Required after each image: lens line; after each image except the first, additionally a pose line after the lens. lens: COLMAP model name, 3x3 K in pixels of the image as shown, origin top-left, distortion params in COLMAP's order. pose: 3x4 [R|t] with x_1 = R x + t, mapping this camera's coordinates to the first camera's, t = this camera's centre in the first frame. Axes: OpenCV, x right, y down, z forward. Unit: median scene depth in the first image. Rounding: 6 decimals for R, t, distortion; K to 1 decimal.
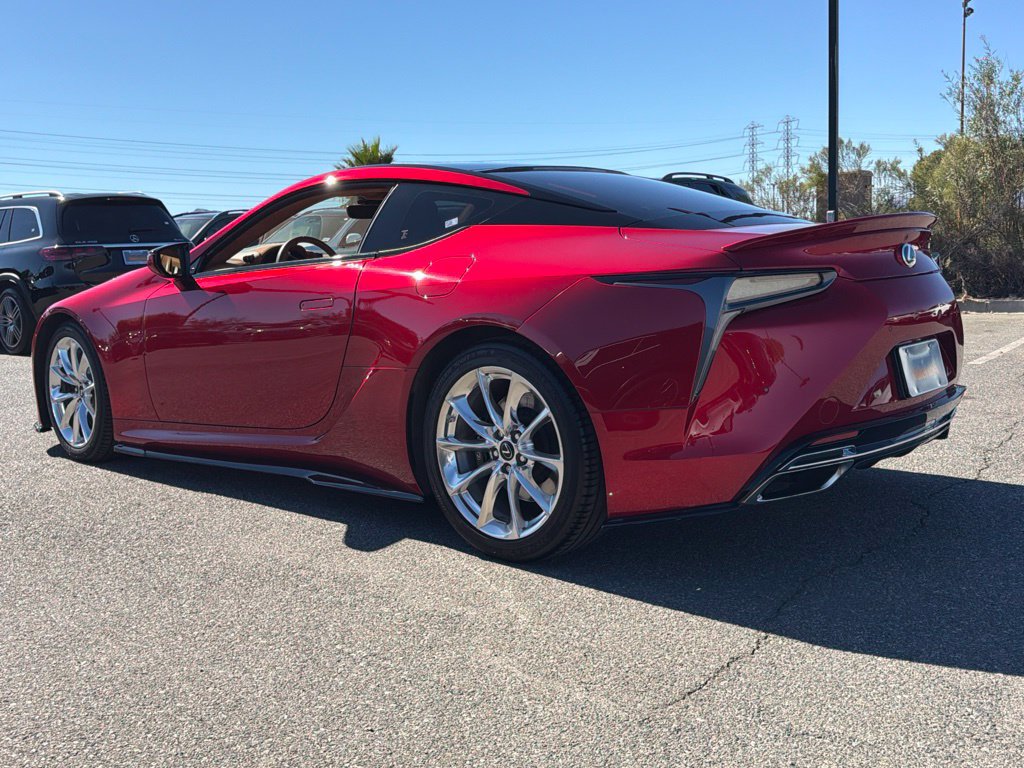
lens RADIAL K [[1094.1, 0, 477.7], [0, 1094.1, 381.2], [0, 0, 1]] dist [0.185702, -0.423048]
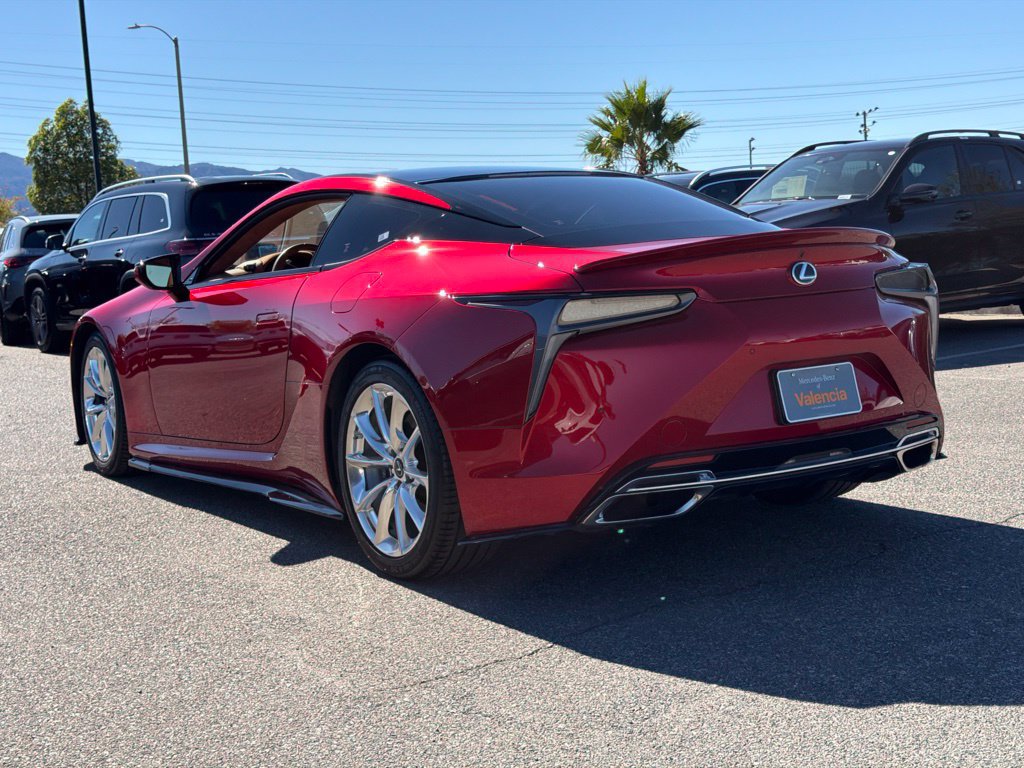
lens RADIAL K [[1524.5, 0, 465.4], [0, 1524.5, 386.6], [0, 0, 1]] dist [0.173177, 0.026330]
pose [[0.967512, 0.015868, -0.252328, 0.415396], [-0.018366, 0.999803, -0.007546, -0.001521], [0.252159, 0.011935, 0.967612, -0.318116]]
